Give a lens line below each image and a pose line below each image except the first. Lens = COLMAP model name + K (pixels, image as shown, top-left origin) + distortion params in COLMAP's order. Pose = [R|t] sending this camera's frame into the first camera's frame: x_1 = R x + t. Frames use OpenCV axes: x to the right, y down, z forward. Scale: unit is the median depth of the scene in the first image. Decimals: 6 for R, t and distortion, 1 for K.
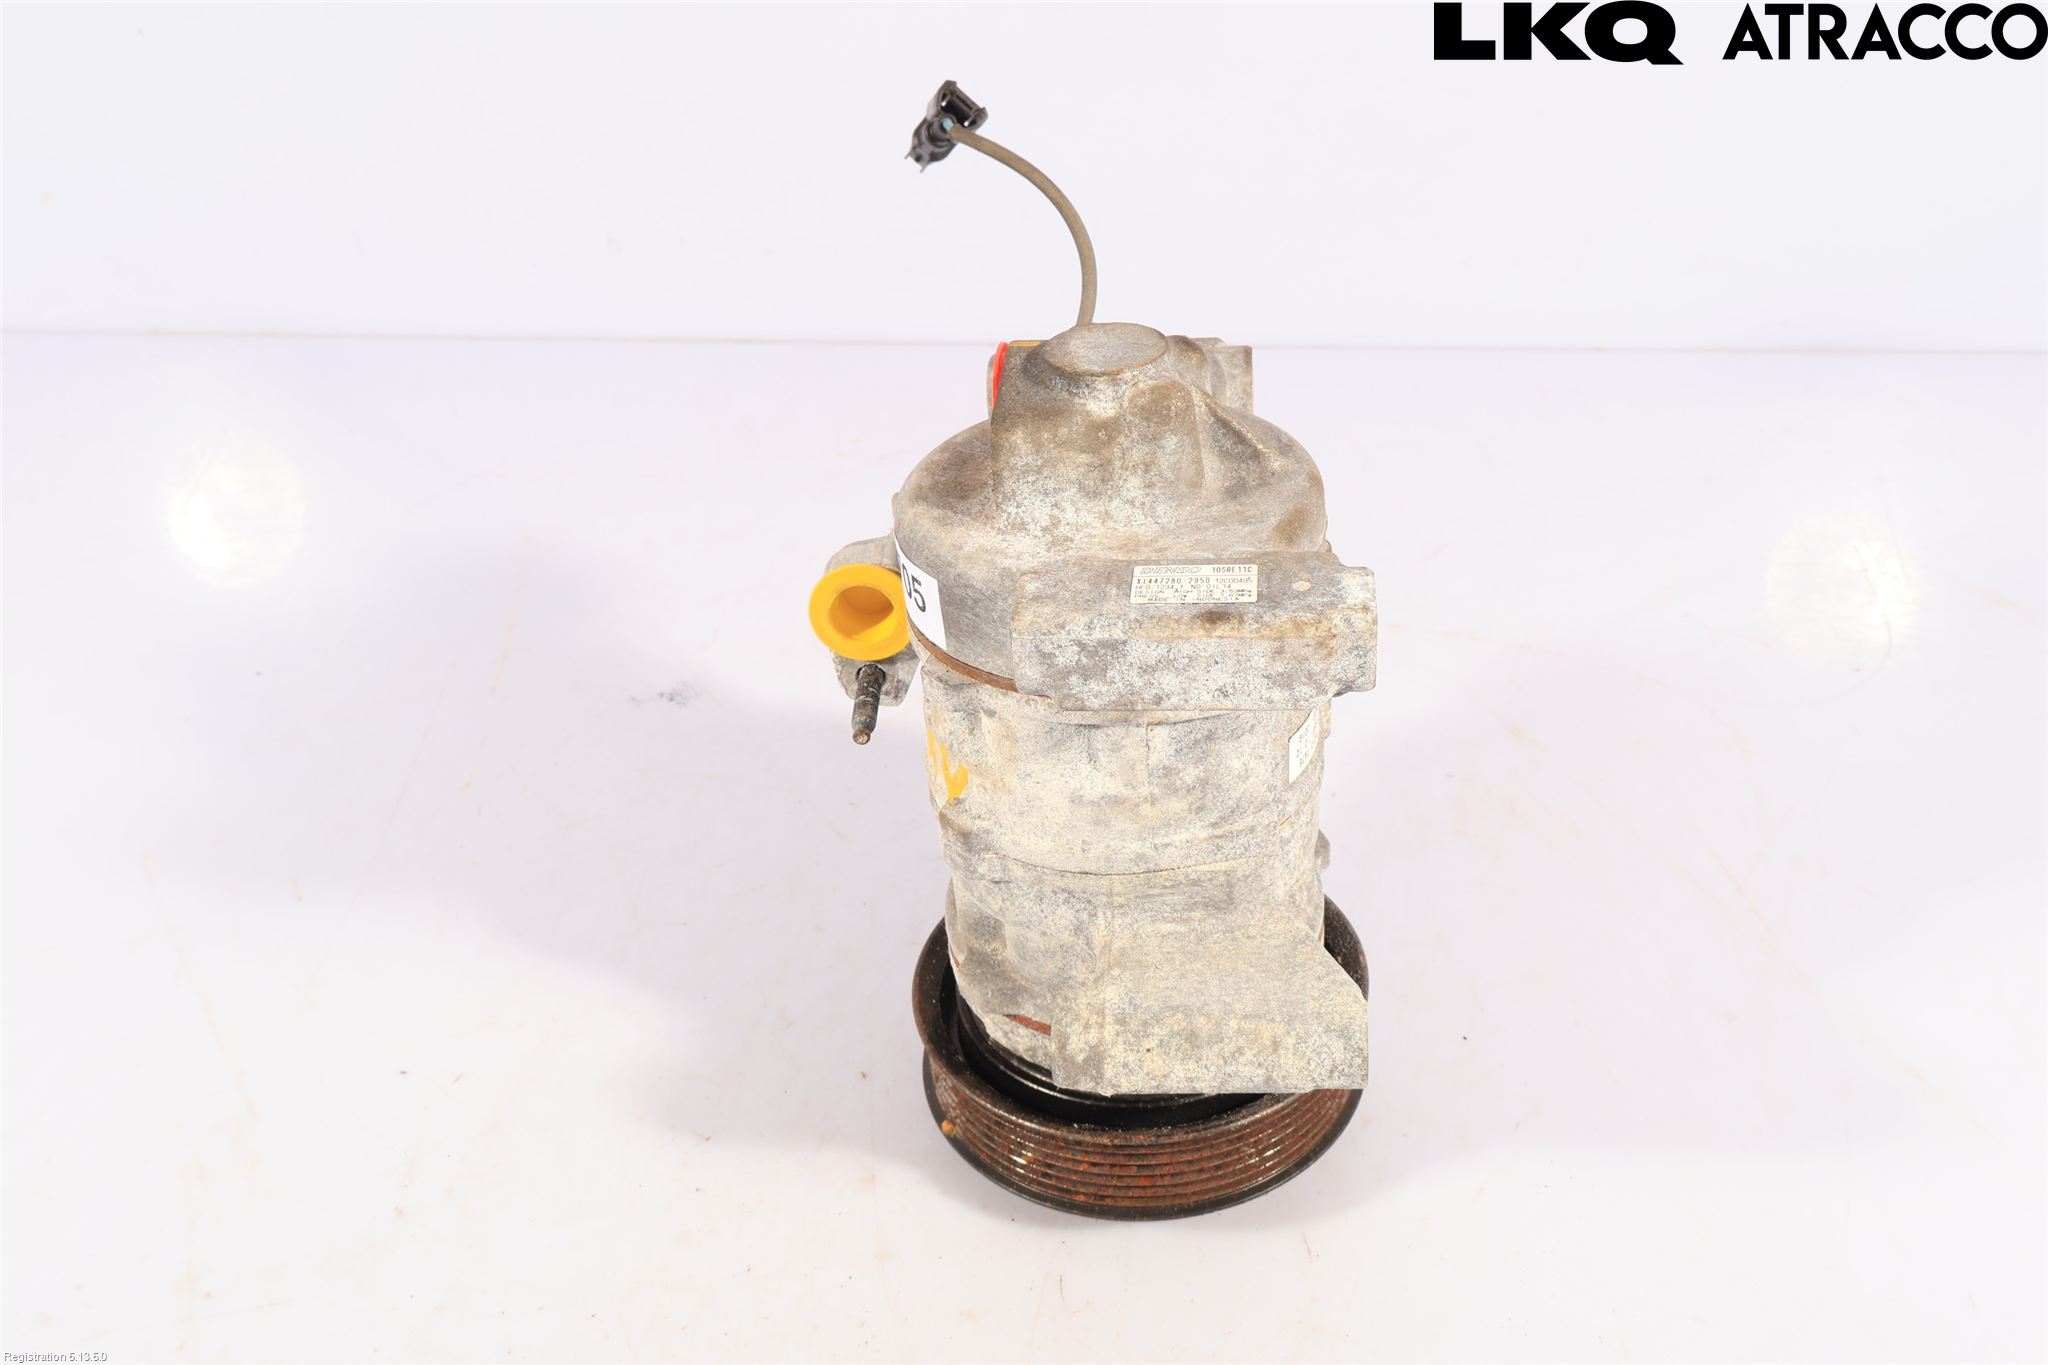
lens RADIAL K [[1966.4, 0, 1017.0], [0, 1966.4, 684.8], [0, 0, 1]] dist [-0.004615, 0.000000]
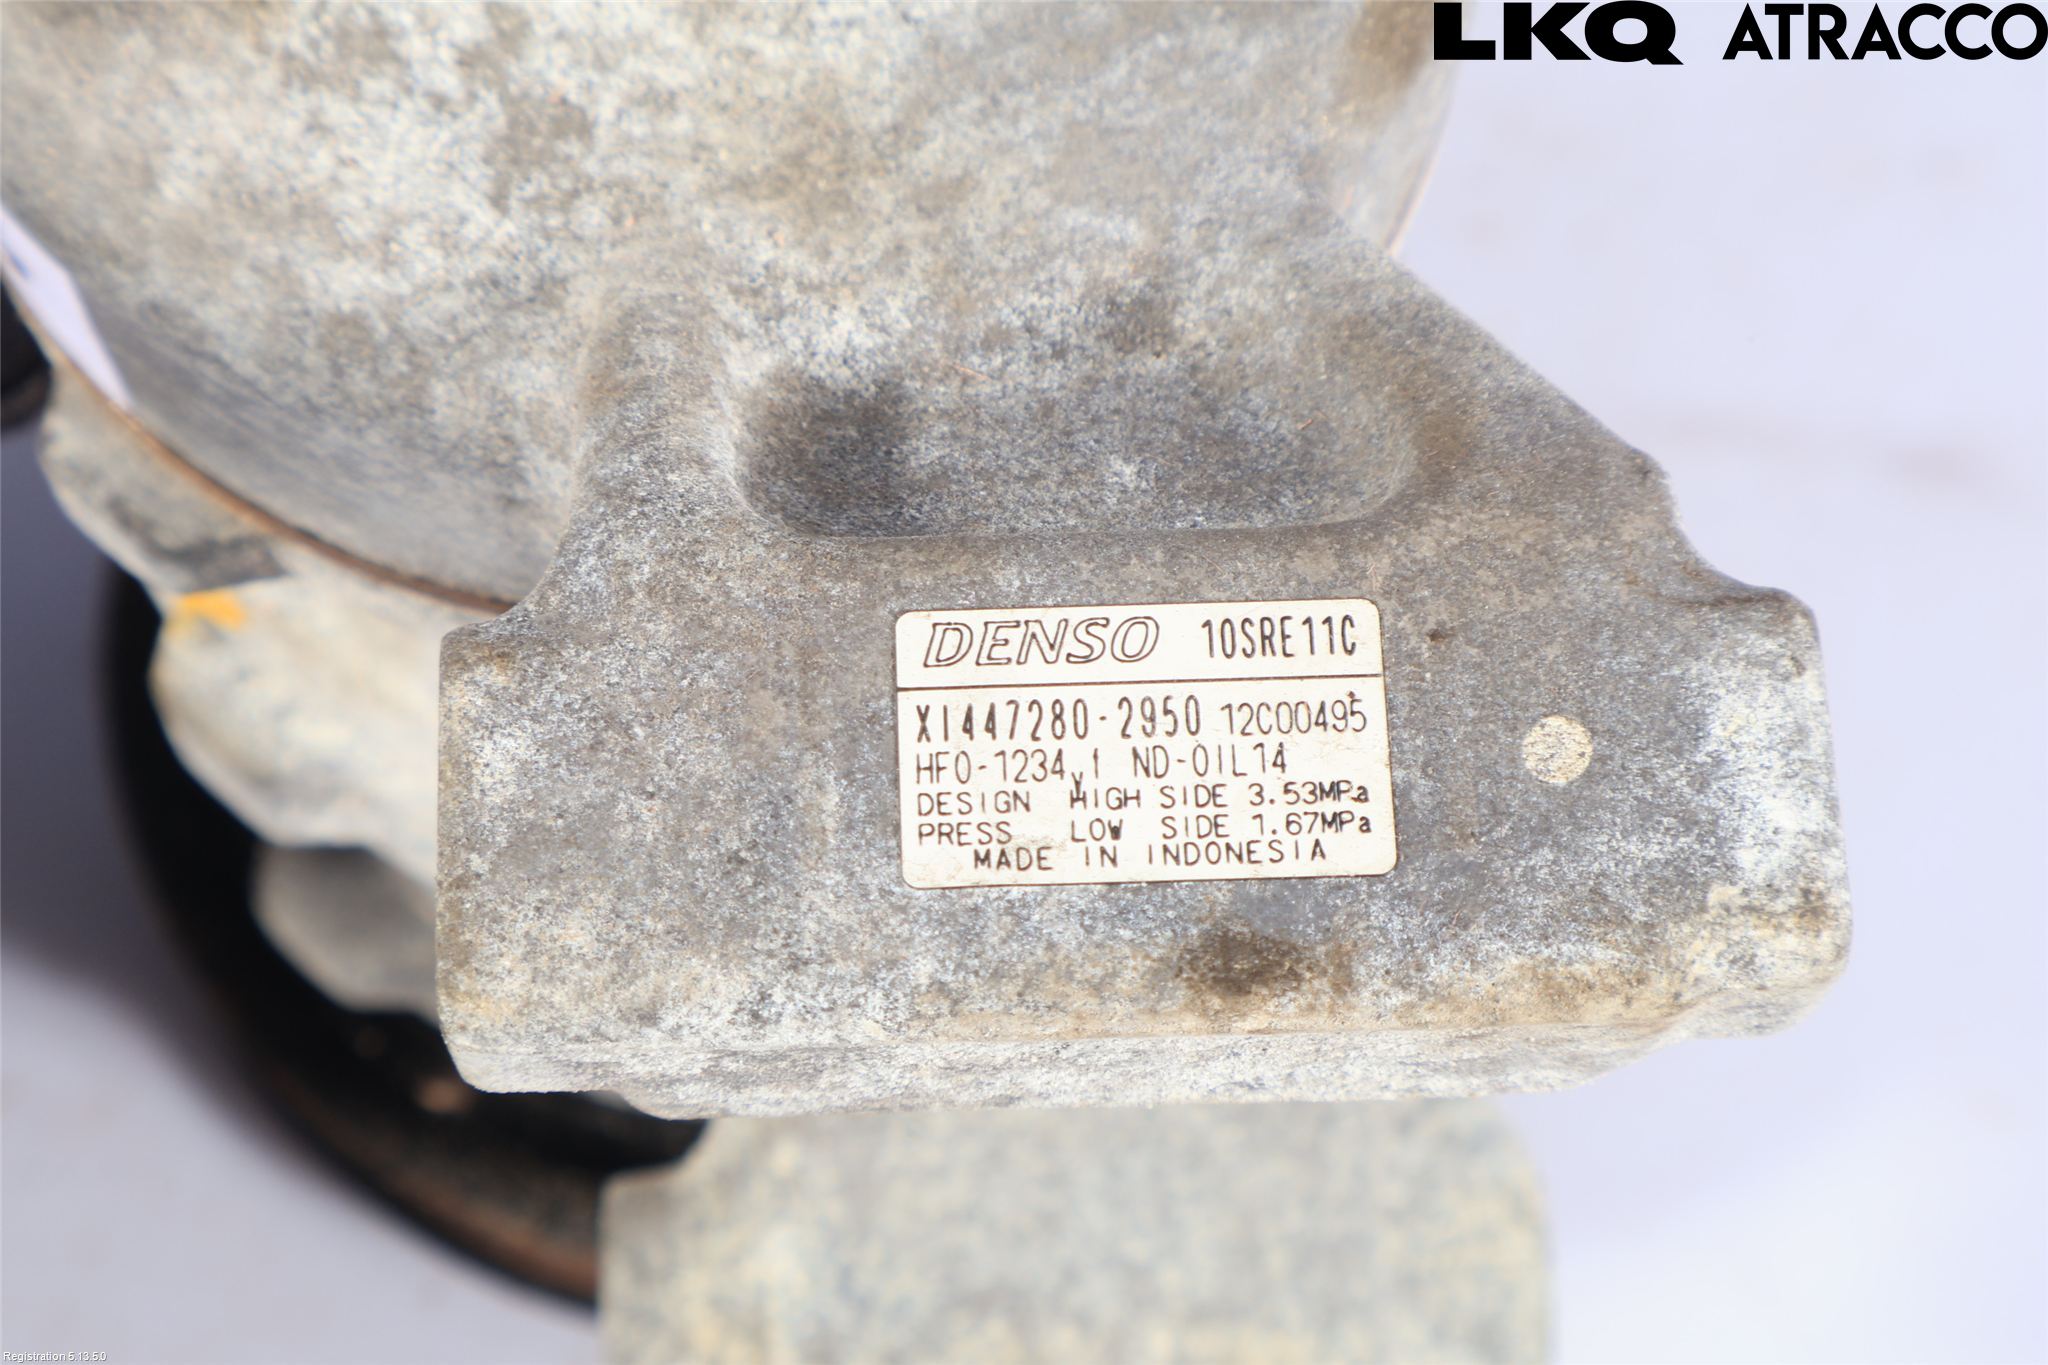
lens RADIAL K [[4235.8, 0, 1028.6], [0, 4235.8, 680.7], [0, 0, 1]] dist [0.008703, 0.000000]
pose [[0.983565, -0.107509, 0.145055, -0.003527], [0.000647, 0.805491, 0.592608, -0.384532], [-0.180552, -0.582775, 0.792322, 0.570937]]
